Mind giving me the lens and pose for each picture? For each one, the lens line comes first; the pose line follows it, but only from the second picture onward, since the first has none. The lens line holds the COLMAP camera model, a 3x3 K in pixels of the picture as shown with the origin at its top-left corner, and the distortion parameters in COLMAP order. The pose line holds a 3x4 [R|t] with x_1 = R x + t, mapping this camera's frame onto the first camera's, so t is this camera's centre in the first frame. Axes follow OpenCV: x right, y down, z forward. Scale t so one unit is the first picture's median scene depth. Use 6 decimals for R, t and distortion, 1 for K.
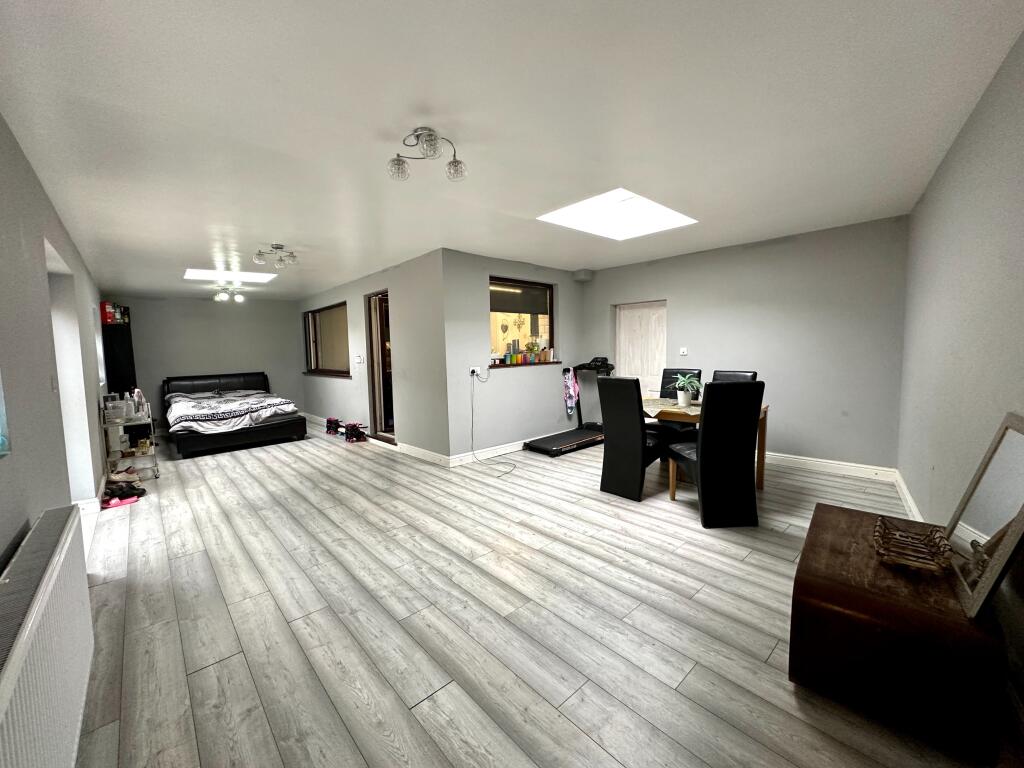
lens RADIAL K [[409.6, 0, 512.6], [0, 409.6, 383.7], [0, 0, 1]] dist [-0.002084, -0.000003]
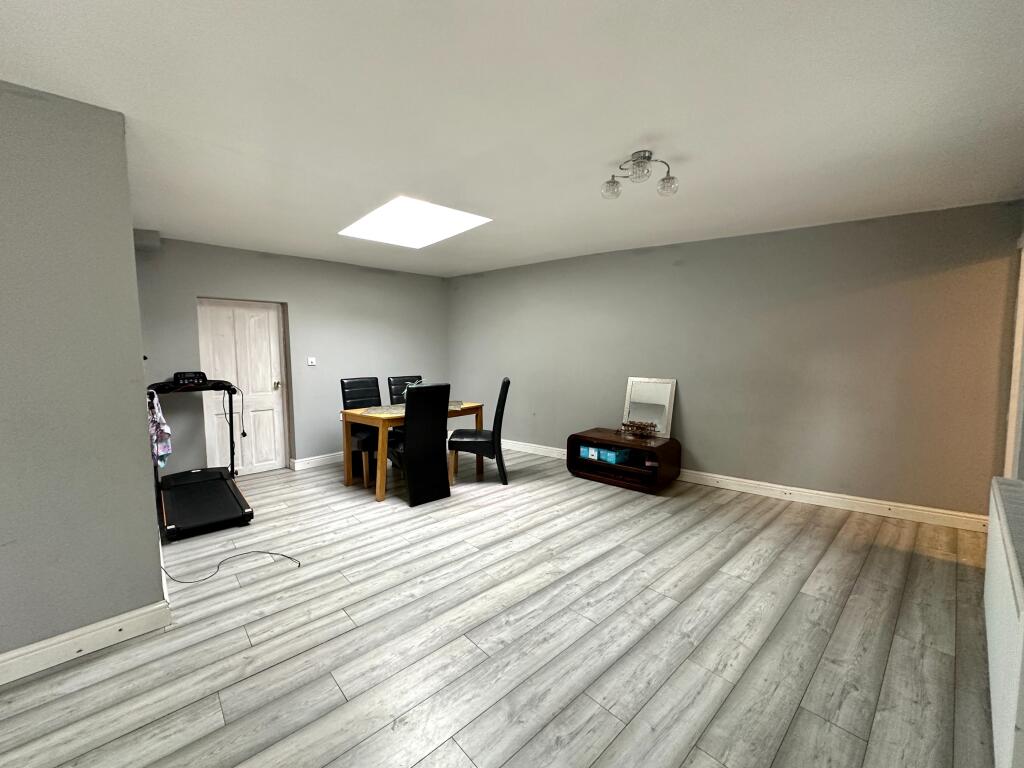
lens RADIAL K [[409.6, 0, 511.8], [0, 409.6, 381.9], [0, 0, 1]] dist [-0.002084, -0.000003]
pose [[0.003630, -0.054158, 0.998526, -0.862198], [0.093342, 0.994191, 0.053583, -0.066603], [-0.995628, 0.093009, 0.008664, 0.892962]]
